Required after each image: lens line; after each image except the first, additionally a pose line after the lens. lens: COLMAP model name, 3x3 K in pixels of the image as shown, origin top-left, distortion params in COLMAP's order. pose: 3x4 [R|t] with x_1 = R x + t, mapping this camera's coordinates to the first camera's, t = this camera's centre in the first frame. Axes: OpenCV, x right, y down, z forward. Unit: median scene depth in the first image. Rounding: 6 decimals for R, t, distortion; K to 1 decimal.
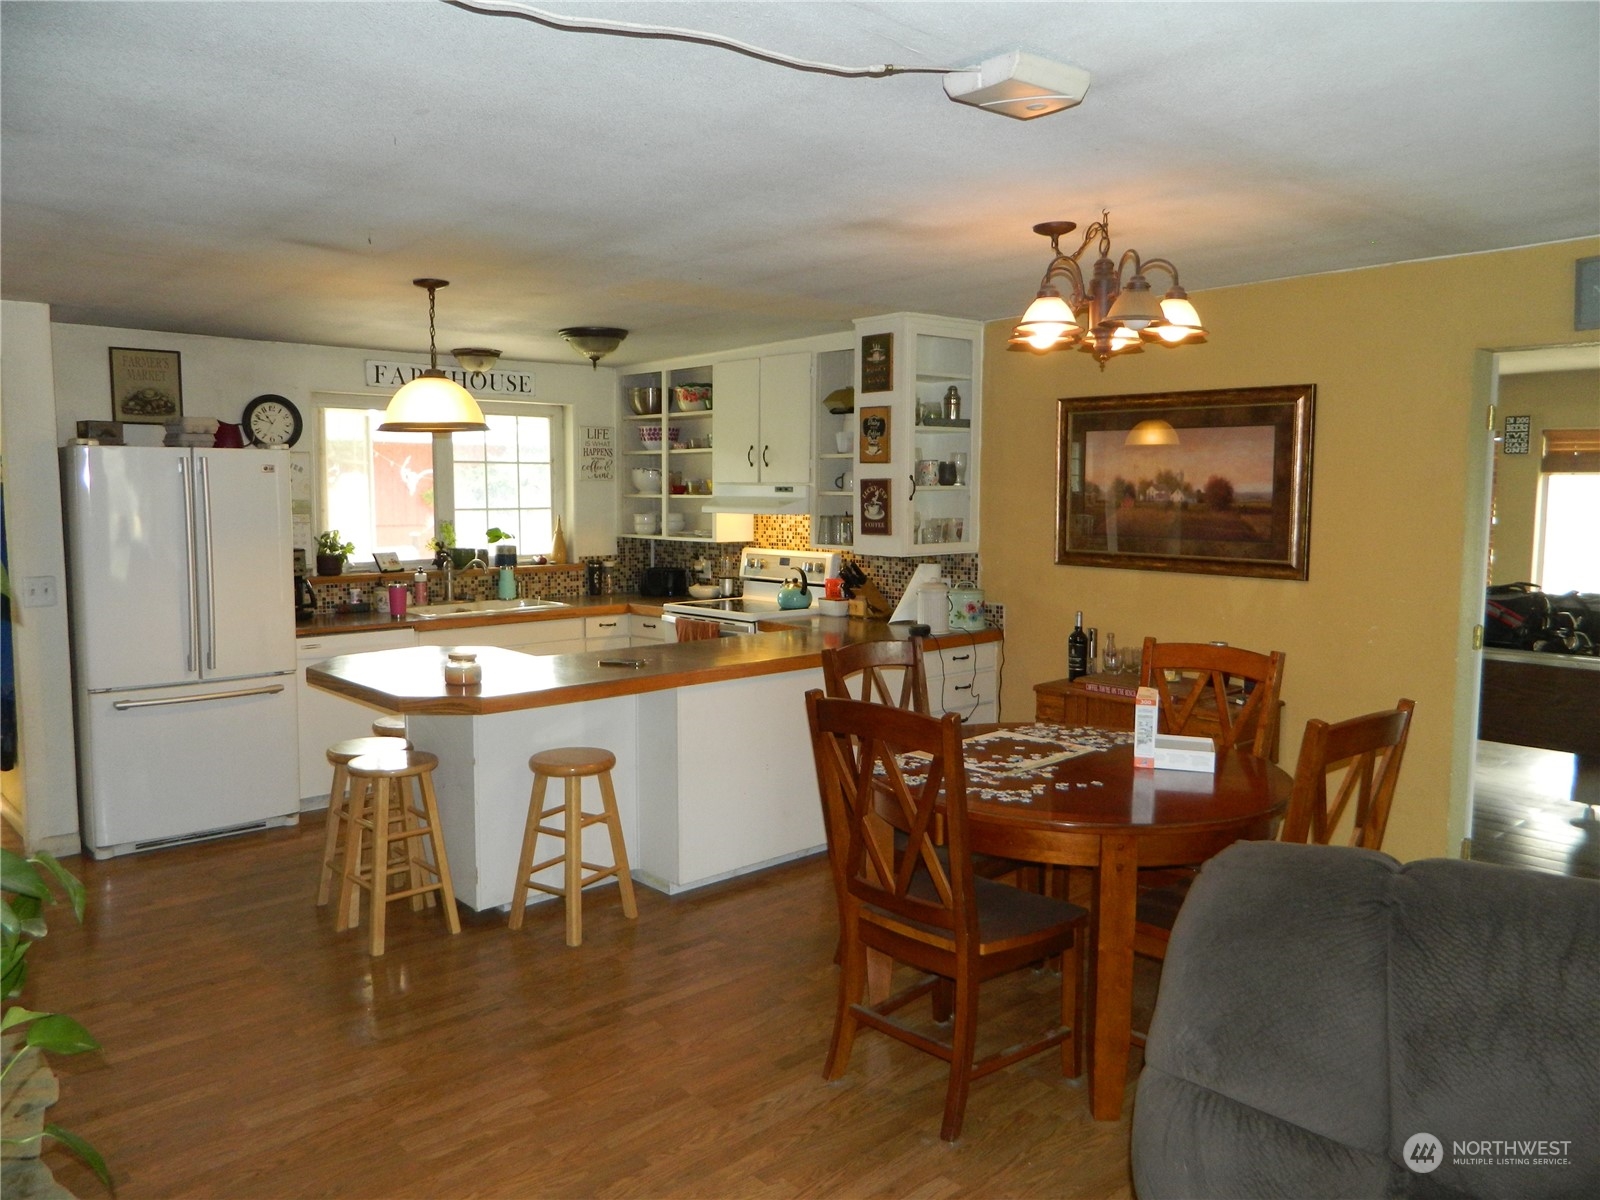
lens RADIAL K [[1187.8, 0, 803.2], [0, 1187.8, 602.2], [0, 0, 1]] dist [-0.002319, -0.000776]
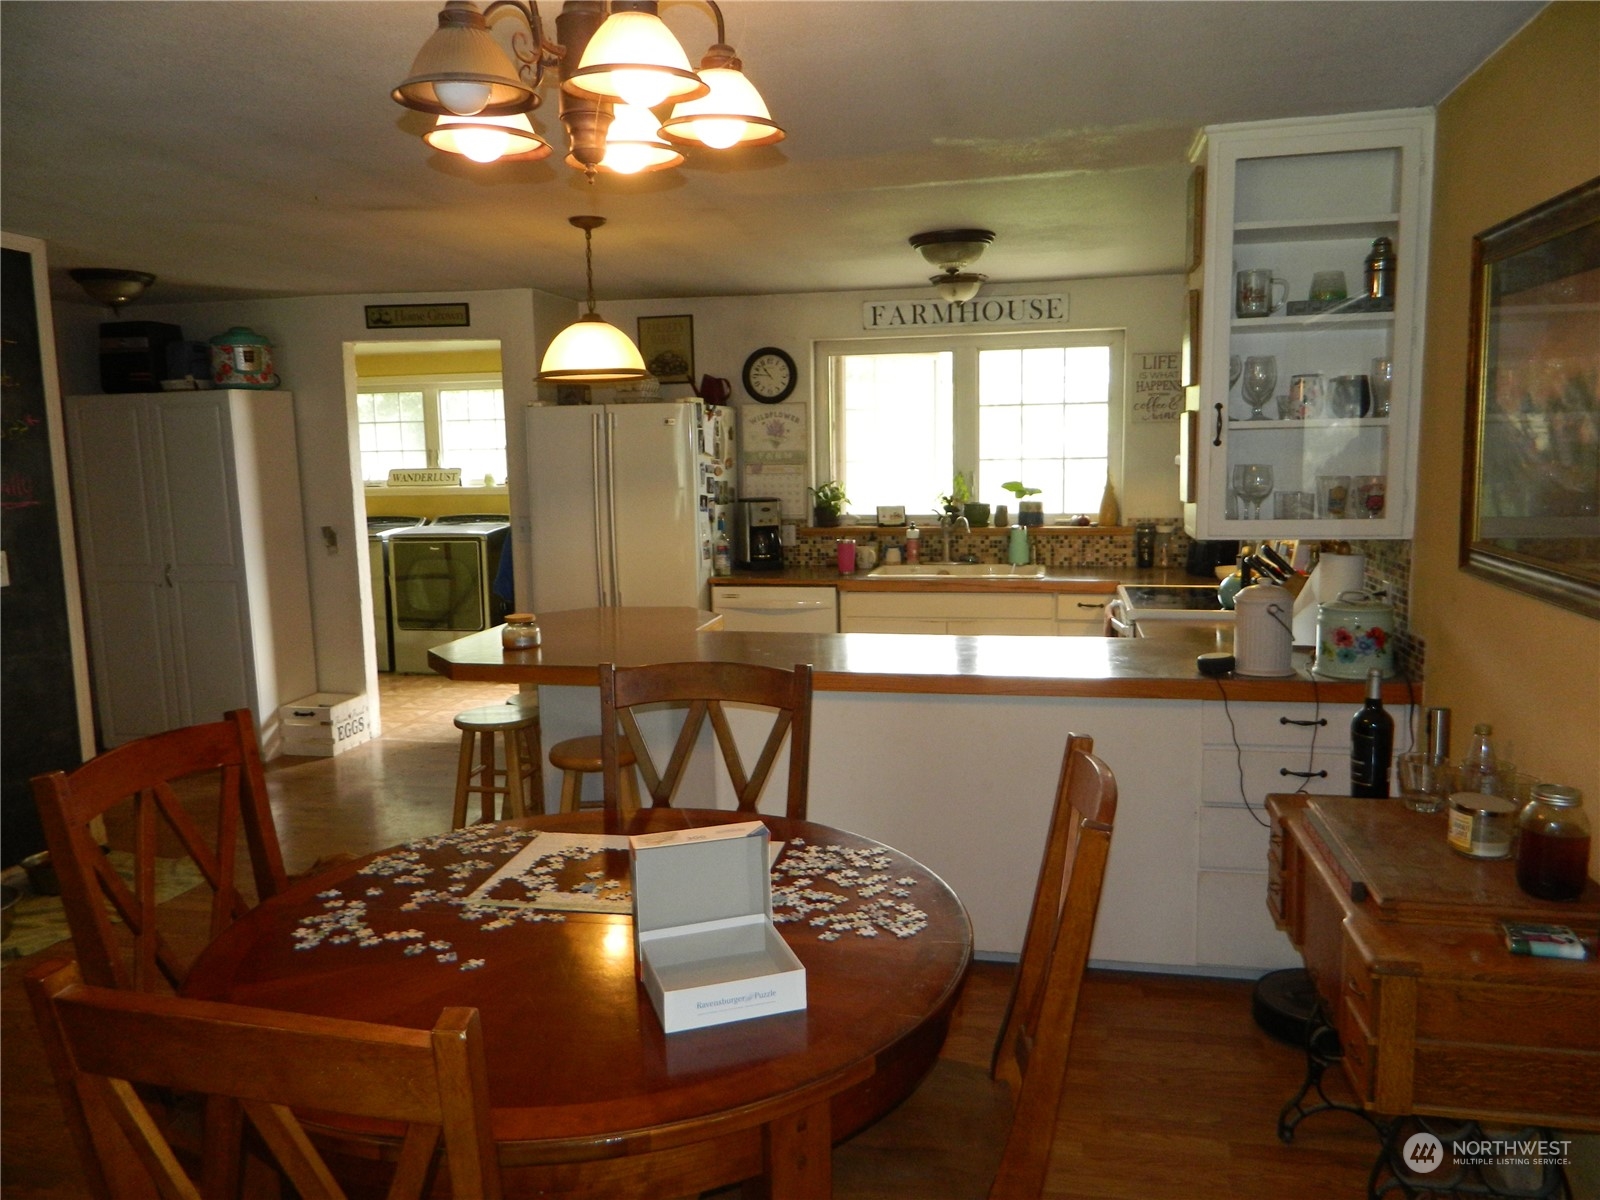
lens RADIAL K [[1187.8, 0, 803.4], [0, 1187.8, 595.0], [0, 0, 1]] dist [-0.002319, -0.000776]
pose [[0.574114, 0.091926, -0.813599, 0.377466], [-0.059800, 0.995731, 0.070307, -0.033065], [0.816589, 0.008289, 0.577160, 0.394145]]
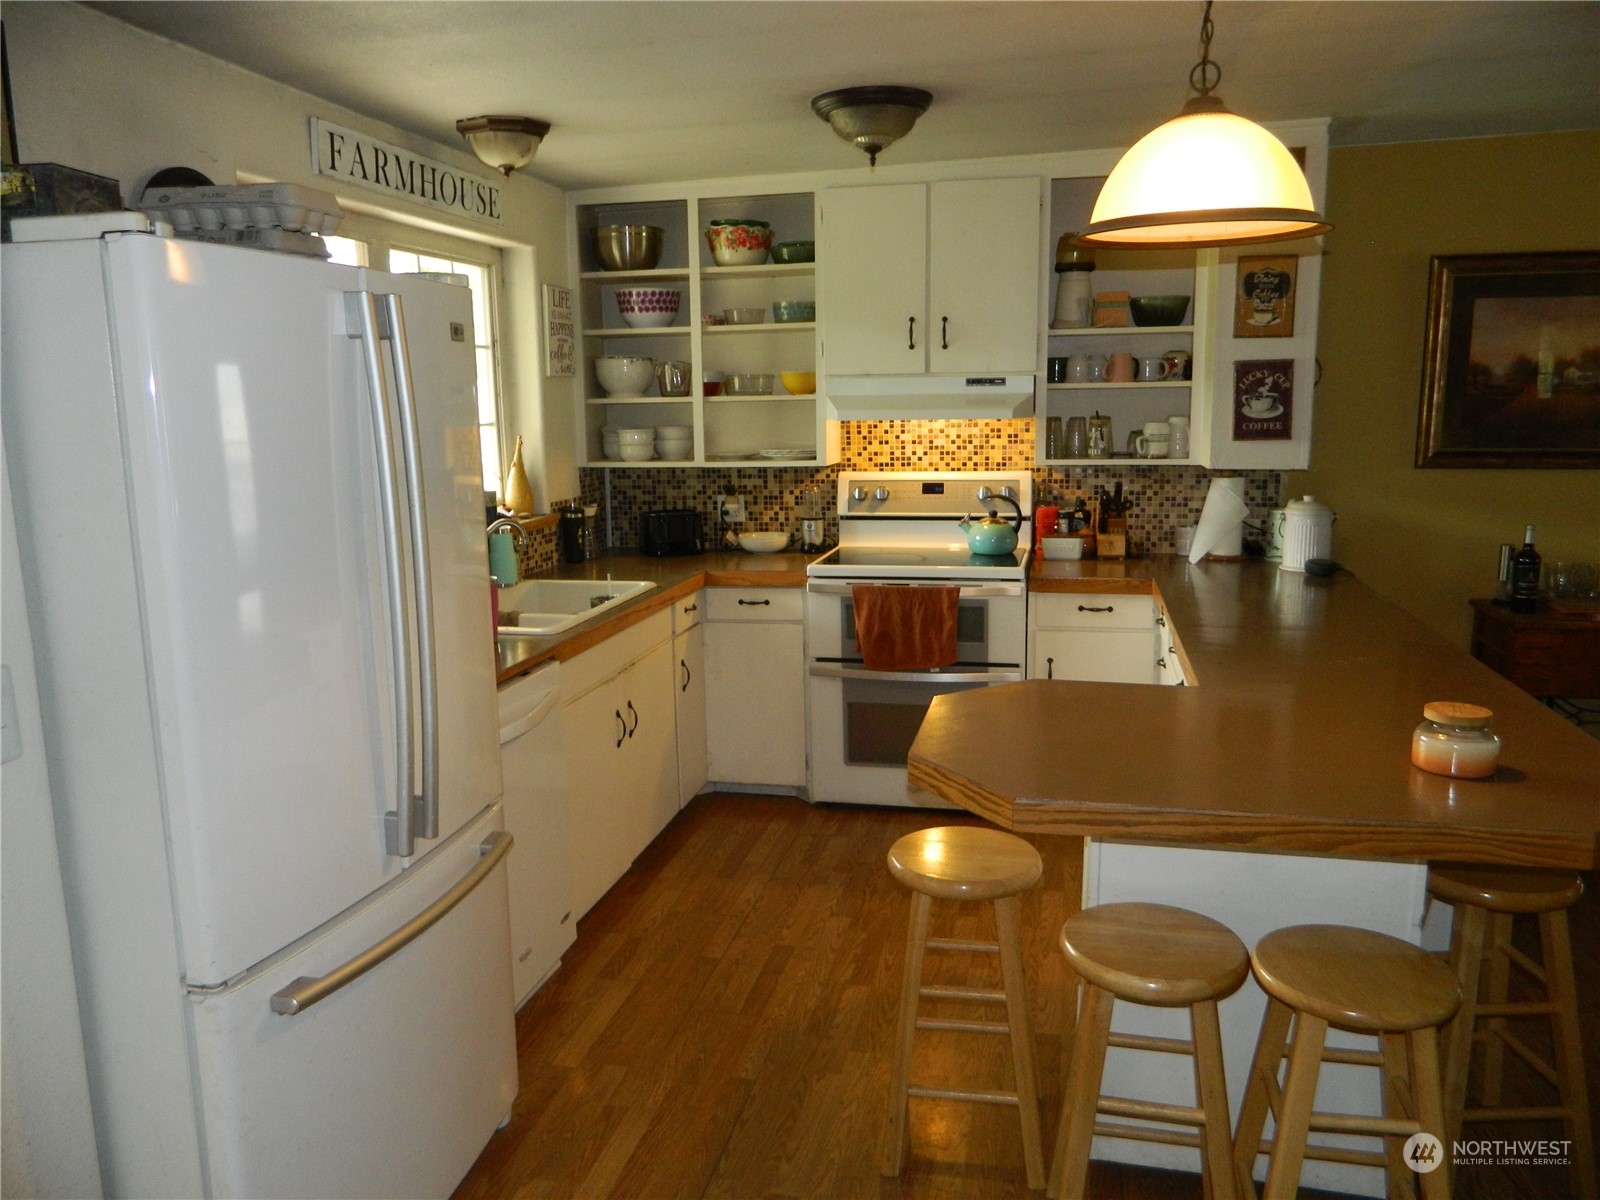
lens RADIAL K [[1187.8, 0, 802.4], [0, 1187.8, 604.3], [0, 0, 1]] dist [-0.002319, -0.000776]
pose [[0.825238, -0.113078, 0.553350, -0.468129], [0.073179, 0.992901, 0.093765, -0.037523], [-0.560025, -0.036885, 0.827654, 0.461606]]
